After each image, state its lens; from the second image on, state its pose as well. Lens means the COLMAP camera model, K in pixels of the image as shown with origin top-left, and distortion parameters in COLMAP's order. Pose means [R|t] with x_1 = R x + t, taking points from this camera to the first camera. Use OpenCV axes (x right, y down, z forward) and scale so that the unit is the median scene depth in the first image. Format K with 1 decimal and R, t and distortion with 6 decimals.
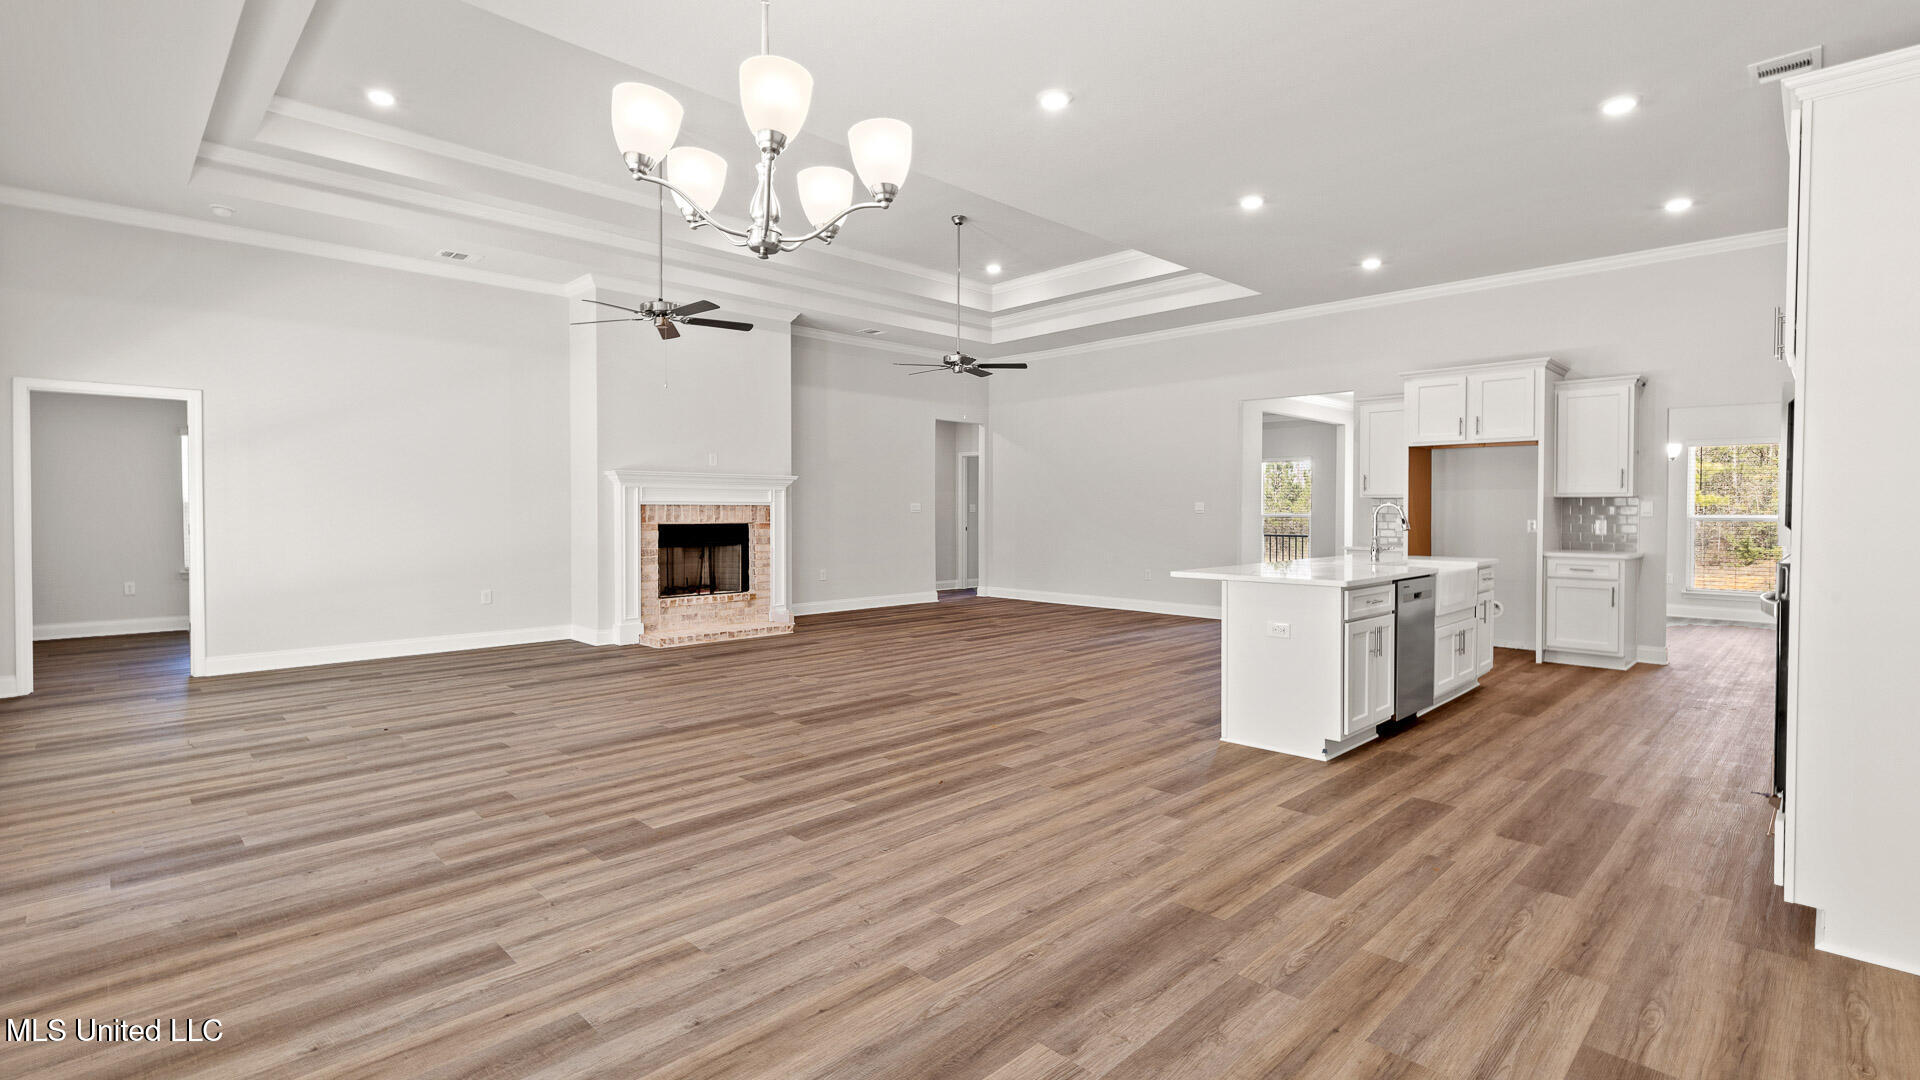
lens RADIAL K [[863.7, 0, 996.9], [0, 863.7, 524.5], [0, 0, 1]] dist [0.022850, -0.000252]
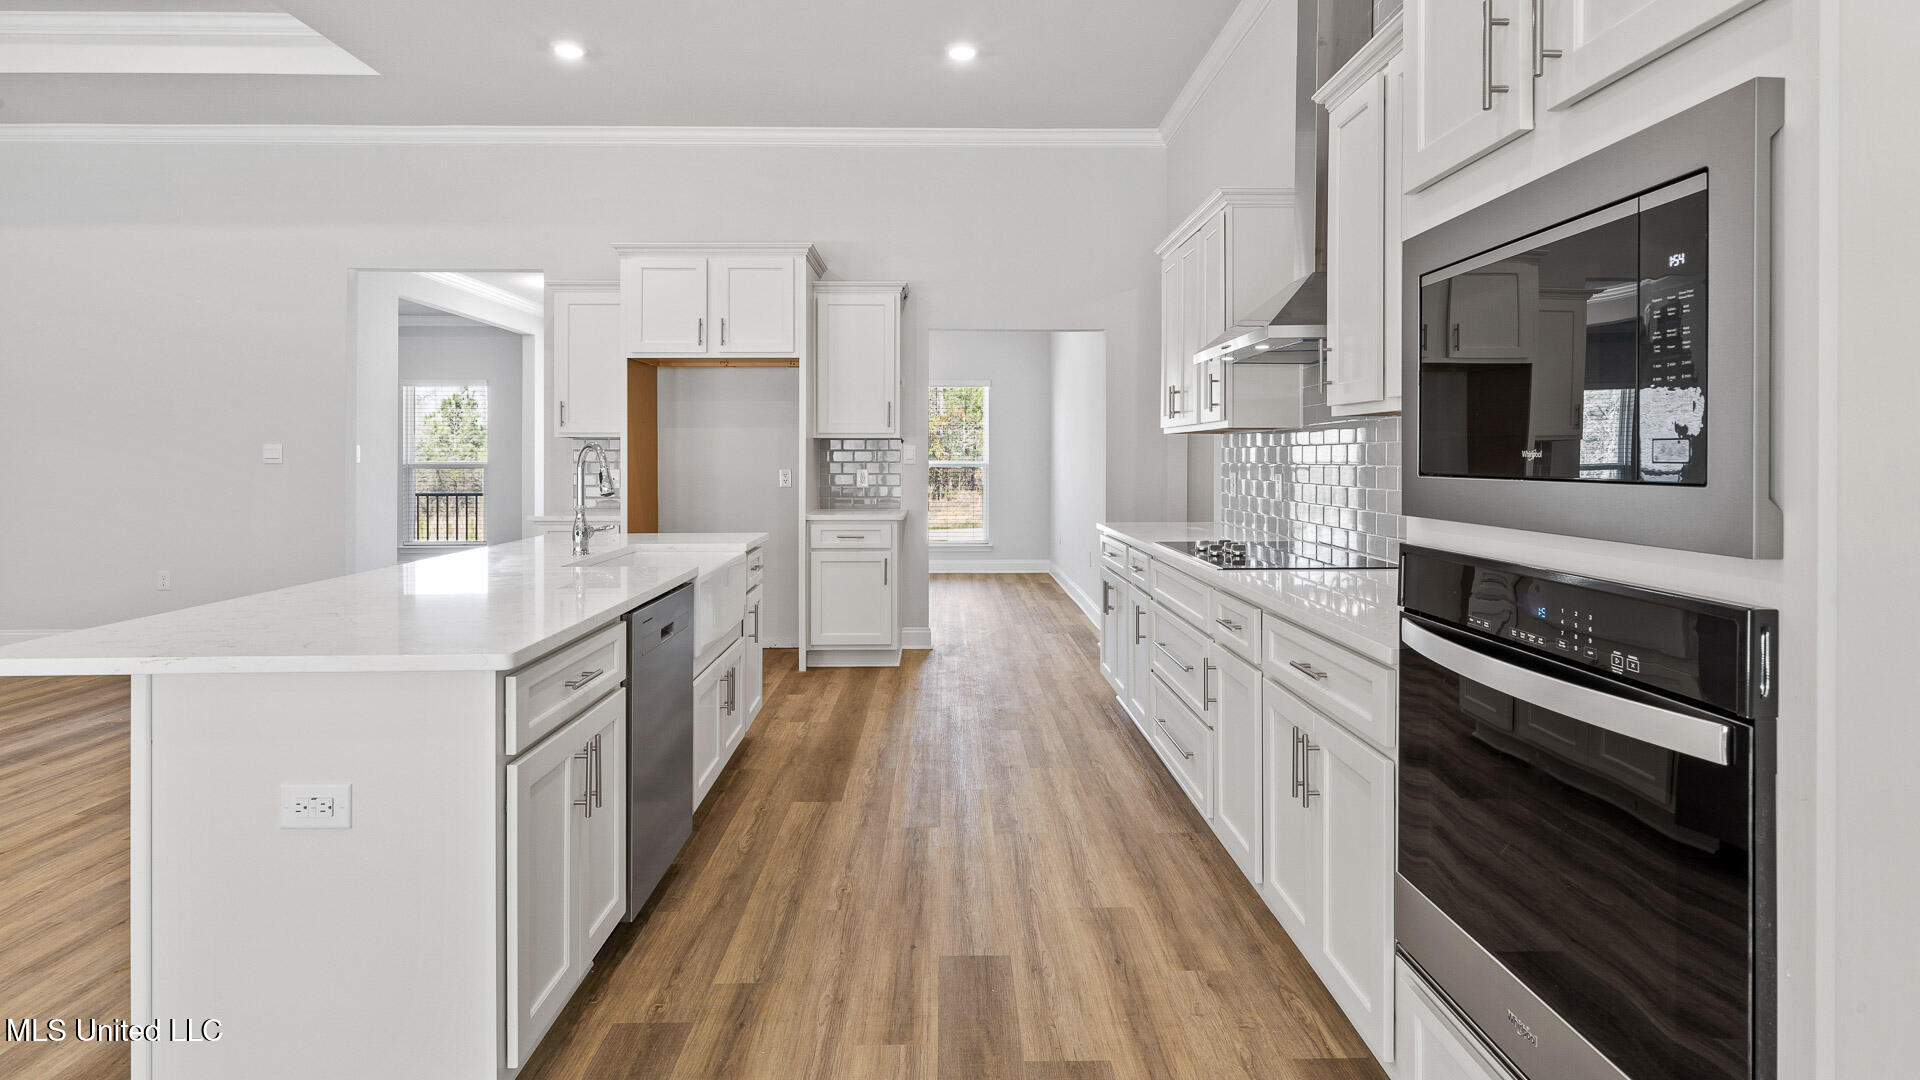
lens RADIAL K [[995.8, 0, 957.3], [0, 995.8, 449.0], [0, 0, 1]] dist [-0.003795, -0.000384]
pose [[0.712365, 0.001113, 0.701808, 0.129583], [0.015895, 0.999717, -0.017719, -0.005315], [-0.701629, 0.023777, 0.712146, 0.301967]]
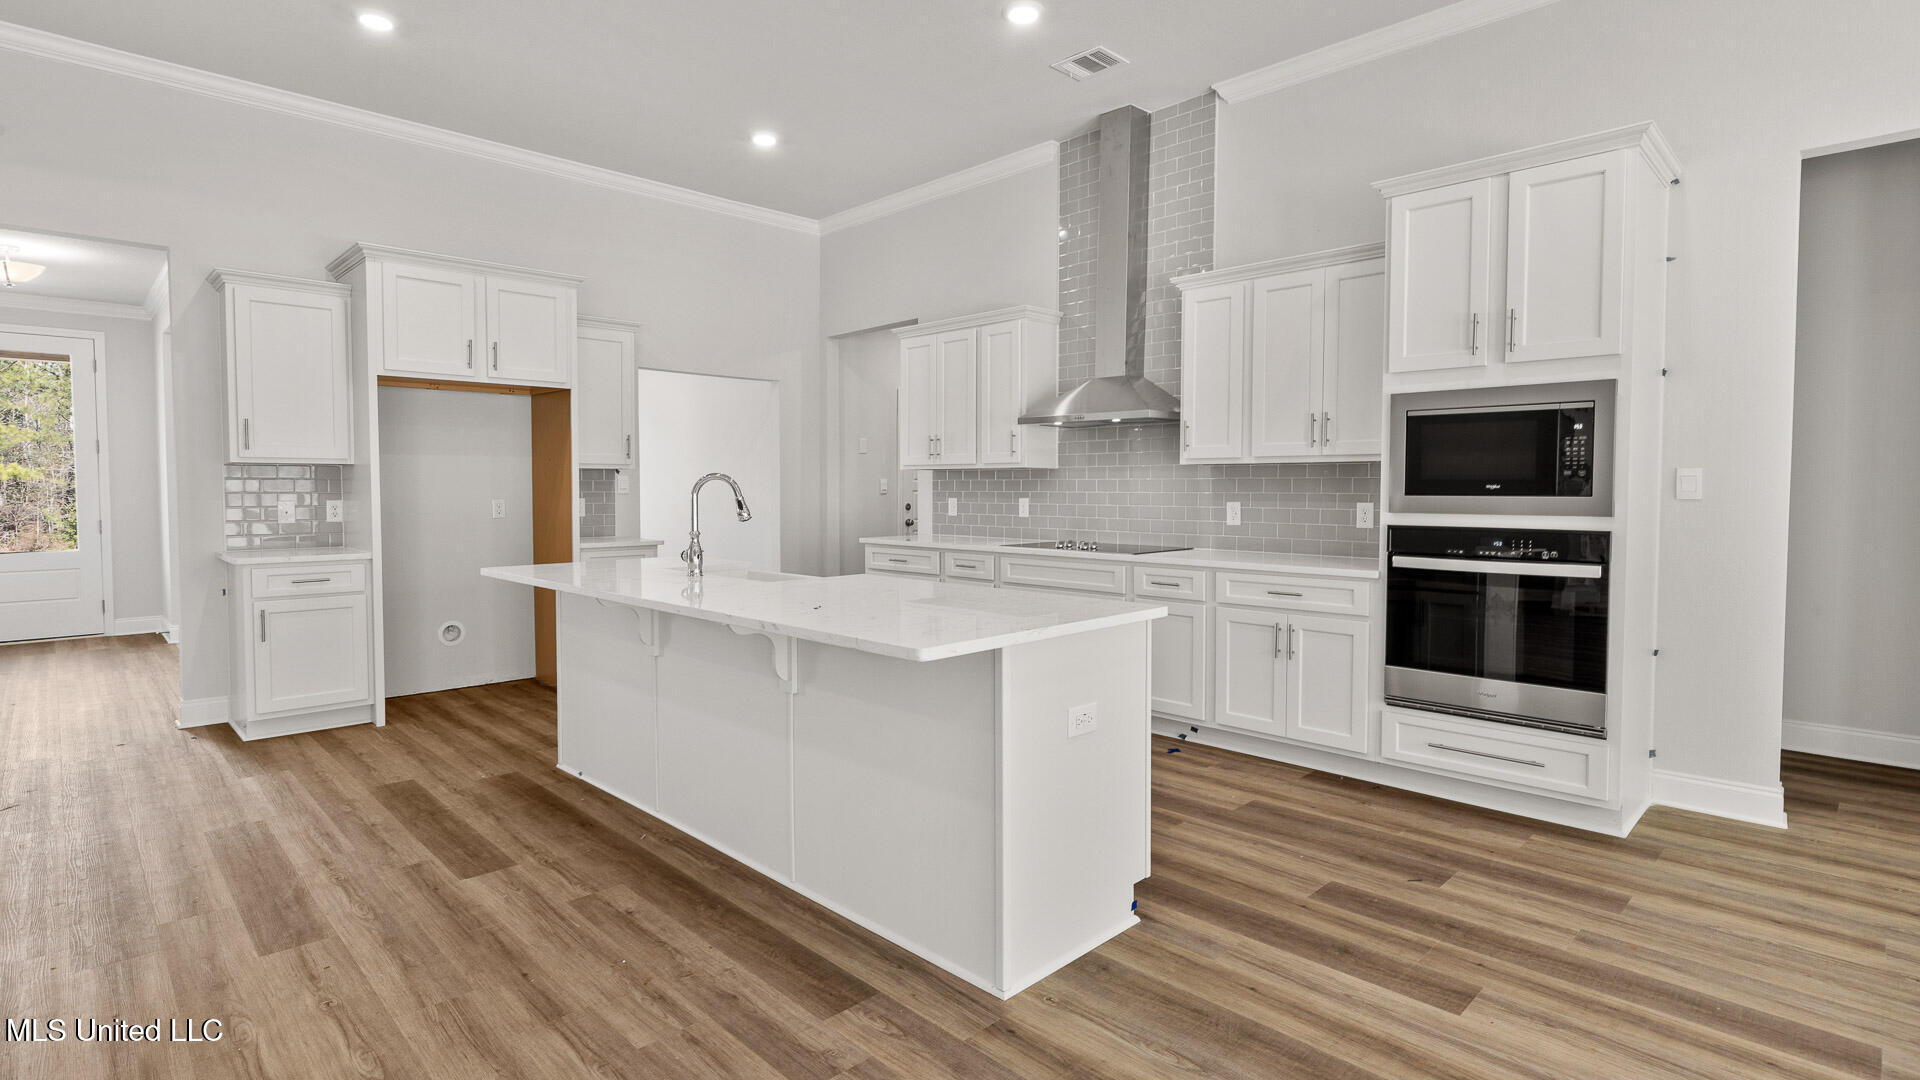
lens RADIAL K [[934.5, 0, 960.1], [0, 934.5, 506.9], [0, 0, 1]] dist [0.004672, 0.002296]
pose [[0.025657, -0.025814, 0.999337, -0.130056], [0.017237, 0.999529, 0.025376, -0.011896], [-0.999522, 0.016575, 0.026090, 0.595350]]
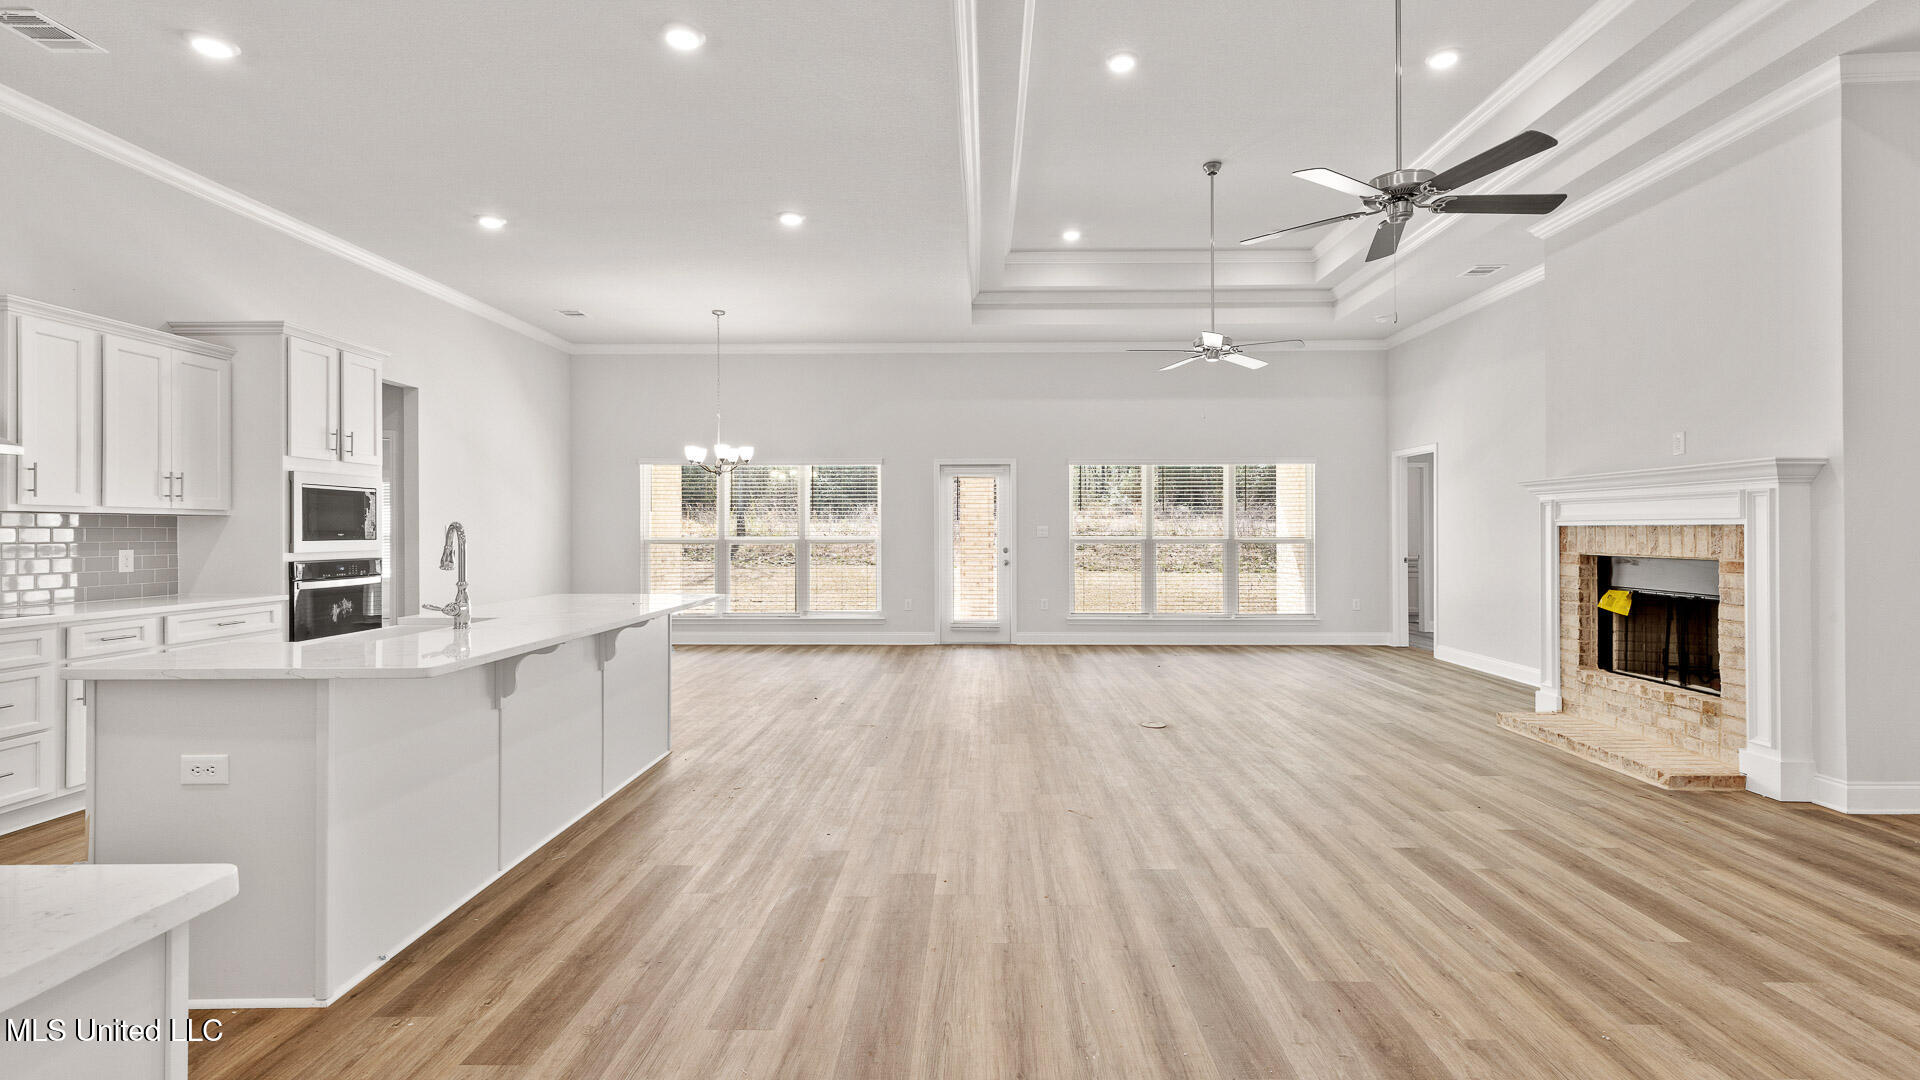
lens RADIAL K [[863.7, 0, 944.3], [0, 863.7, 529.3], [0, 0, 1]] dist [0.022850, -0.000252]
pose [[-0.743673, -0.002559, -0.668539, 0.424293], [-0.010574, 0.999913, 0.007936, -0.020628], [0.668460, 0.012971, -0.743635, 1.187289]]
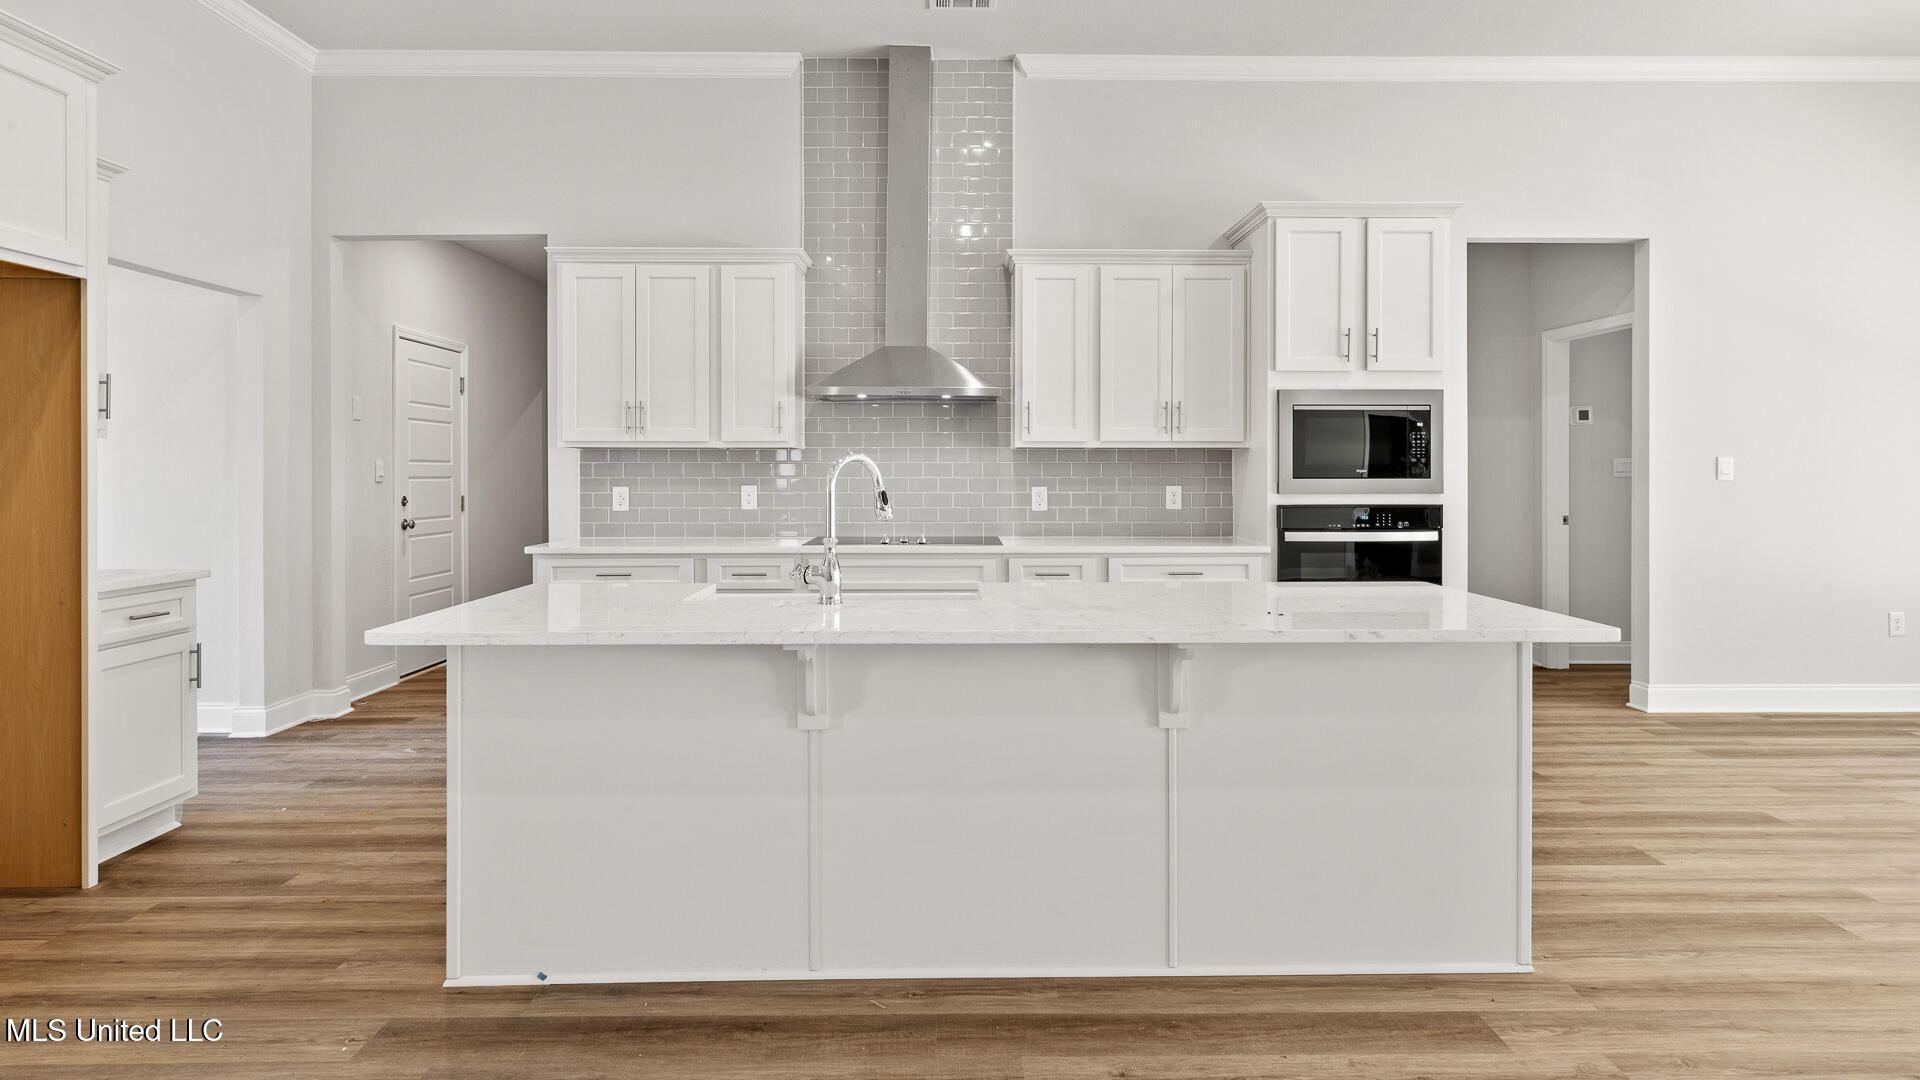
lens RADIAL K [[1076.8, 0, 981.6], [0, 1076.8, 460.1], [0, 0, 1]] dist [0.013657, -0.002207]
pose [[-0.708855, 0.005218, 0.705335, 0.035919], [0.009535, 0.999952, 0.002185, -0.015531], [-0.705289, 0.008274, -0.708871, 0.951660]]
